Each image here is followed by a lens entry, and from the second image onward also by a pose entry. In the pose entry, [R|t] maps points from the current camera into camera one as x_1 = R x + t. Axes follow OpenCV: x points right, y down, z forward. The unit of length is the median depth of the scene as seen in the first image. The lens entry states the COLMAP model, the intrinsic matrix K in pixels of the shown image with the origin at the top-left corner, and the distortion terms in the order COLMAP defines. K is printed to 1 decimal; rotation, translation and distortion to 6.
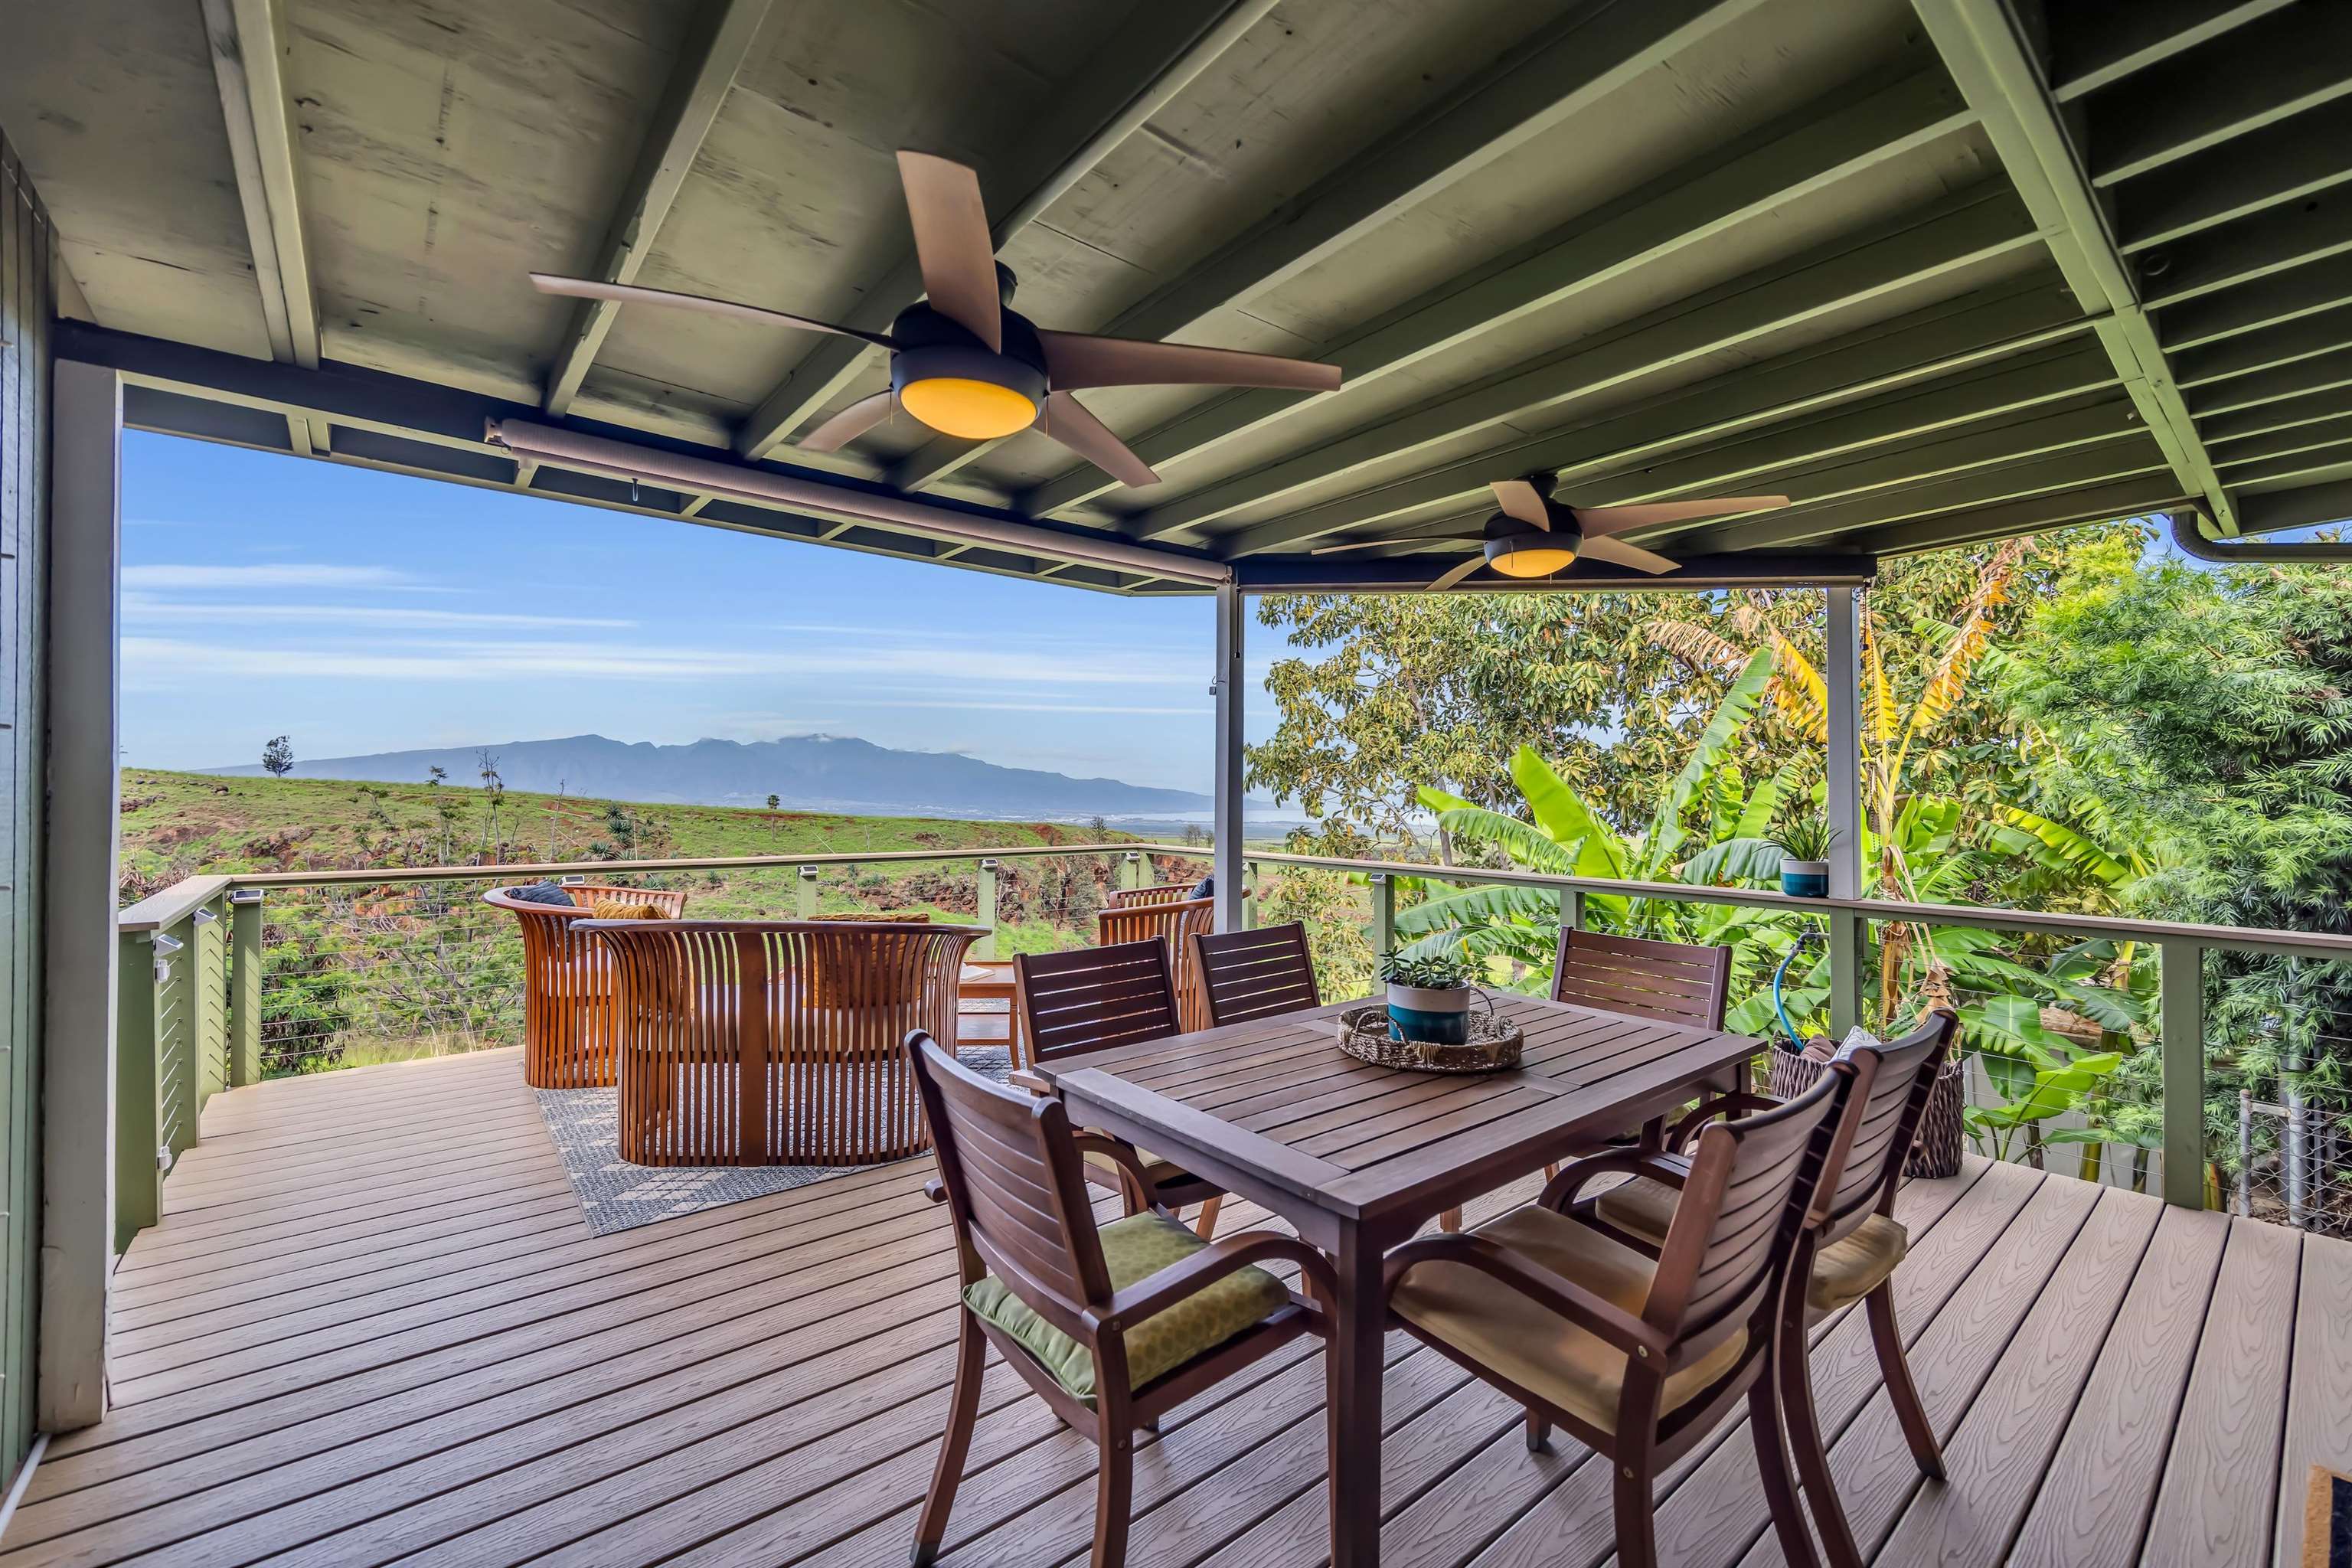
lens RADIAL K [[986.3, 0, 1194.7], [0, 986.3, 781.2], [0, 0, 1]] dist [0.003353, 0.000288]
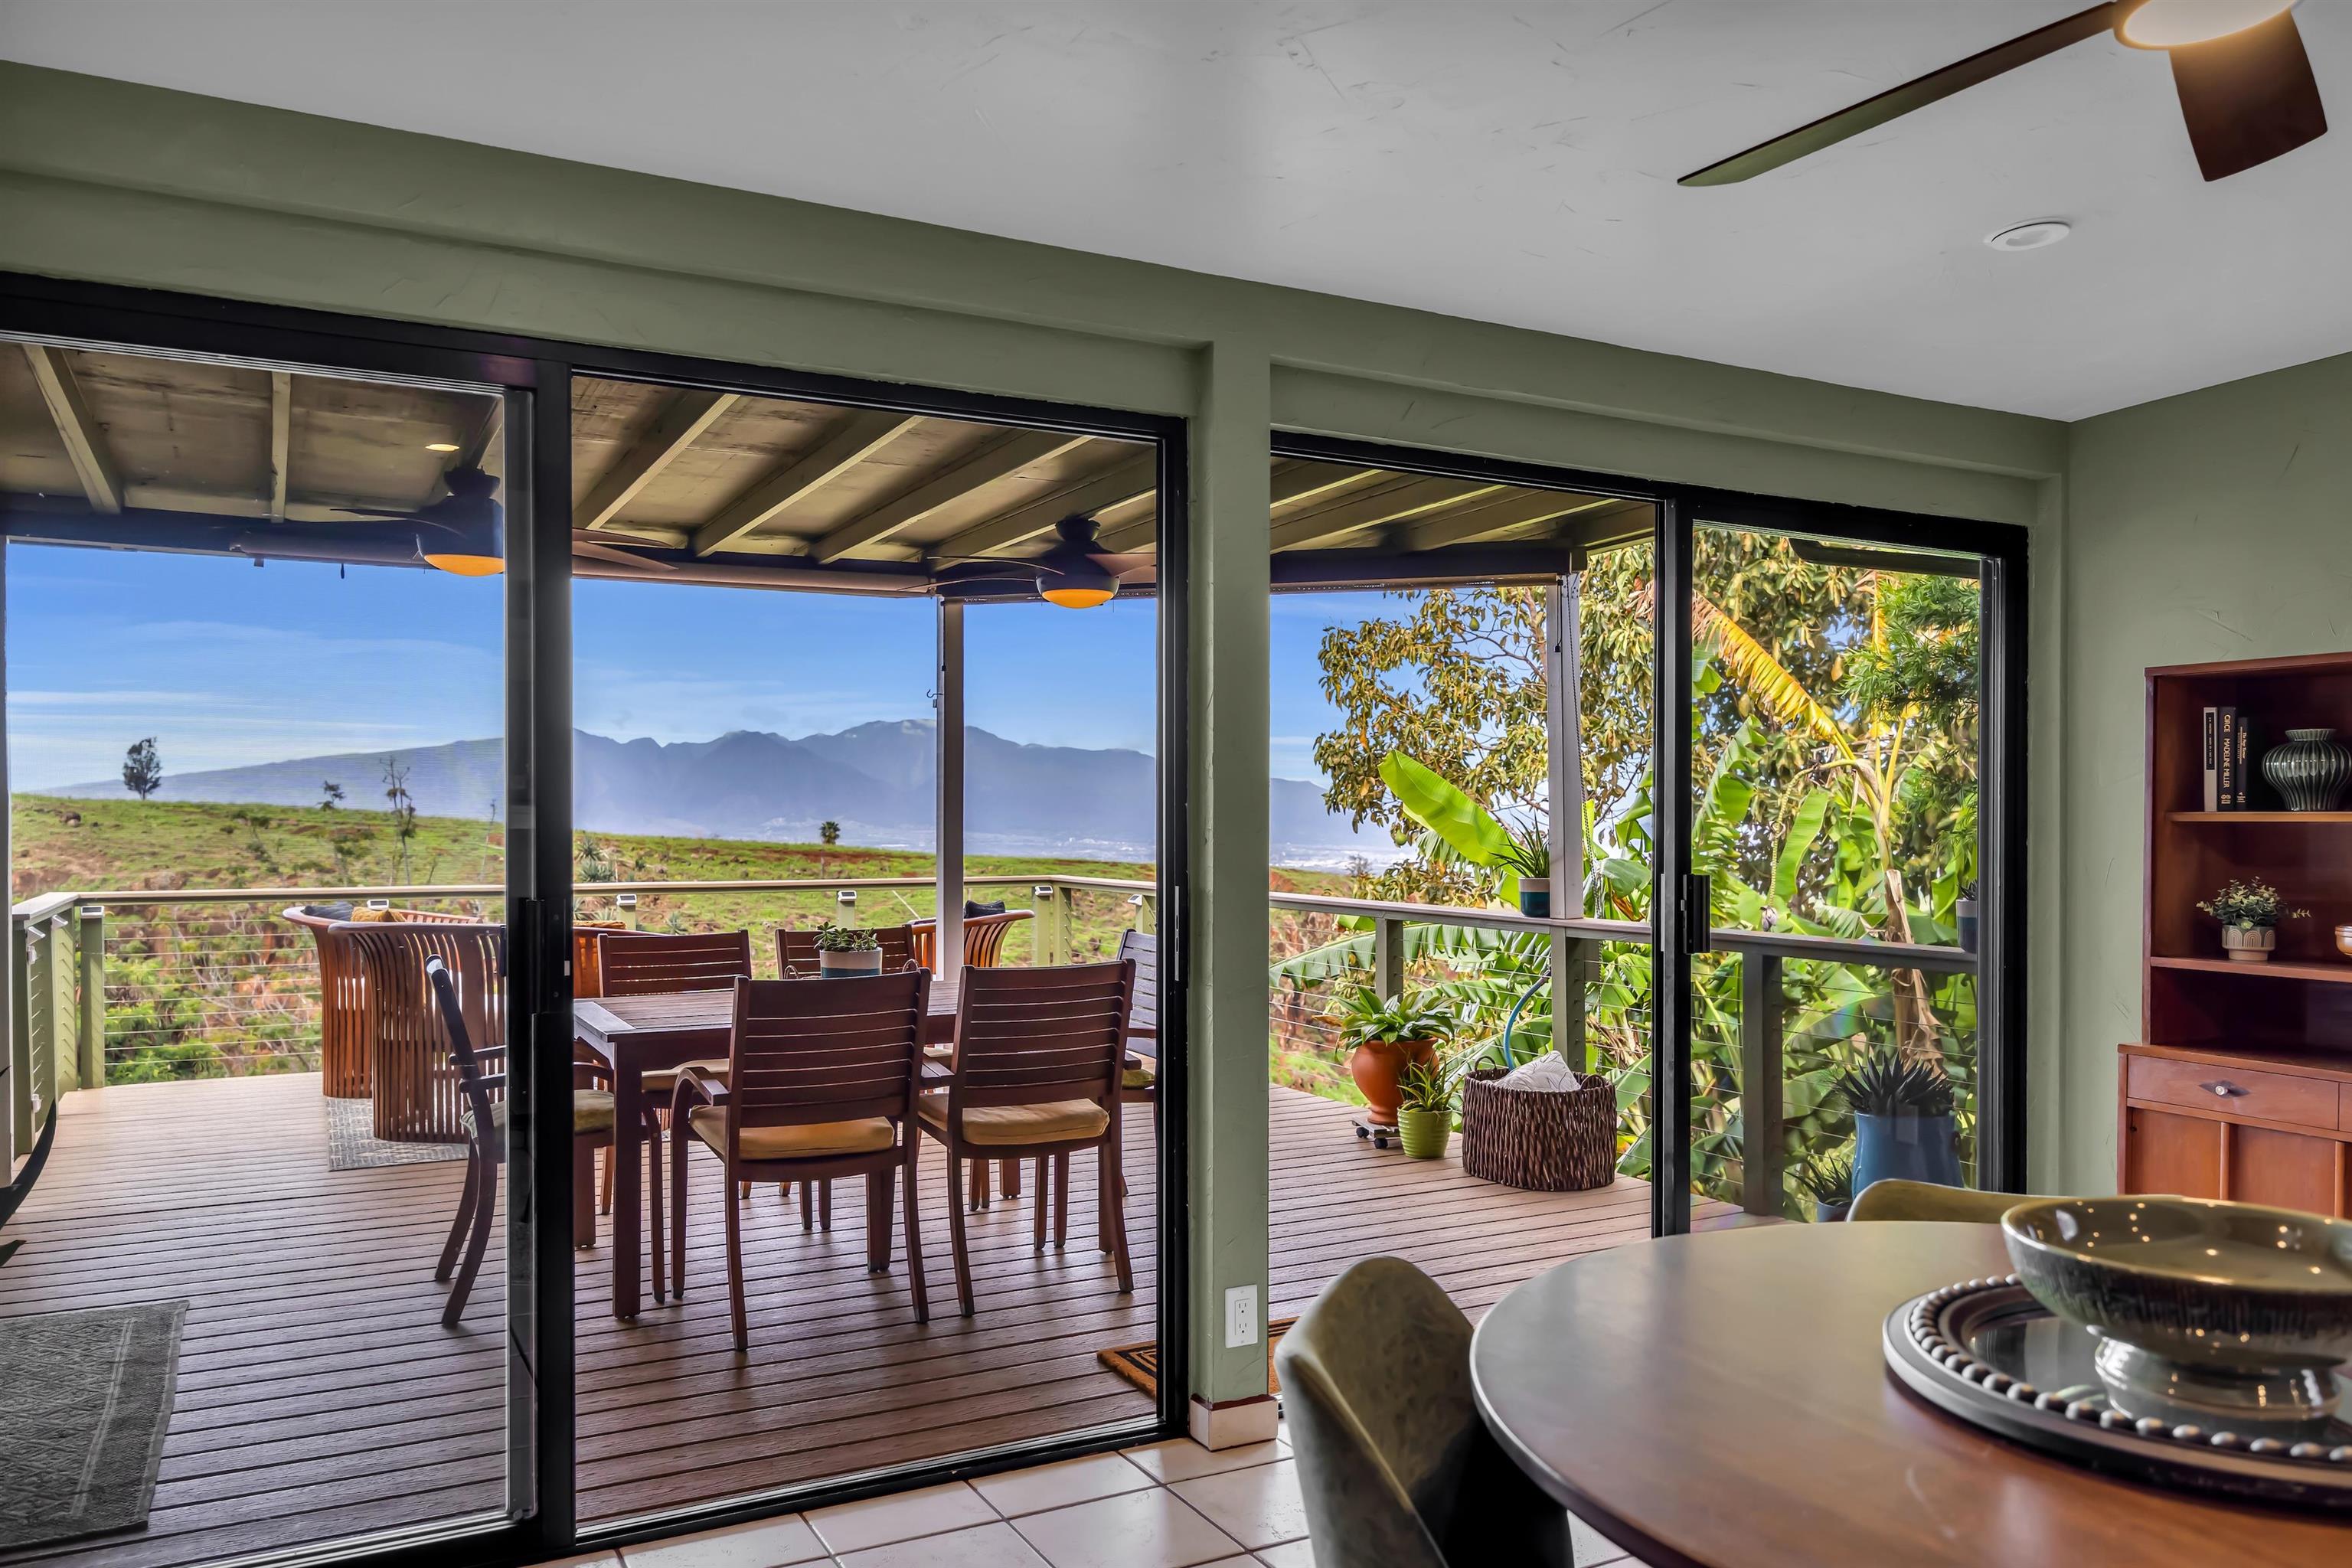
lens RADIAL K [[1705.0, 0, 1220.2], [0, 1705.0, 797.6], [0, 0, 1]] dist [-0.014567, -0.002830]
pose [[0.983584, -0.008227, -0.180264, 0.187204], [0.008547, 0.999963, 0.000996, 0.000281], [0.180249, -0.002521, 0.983618, -0.189185]]
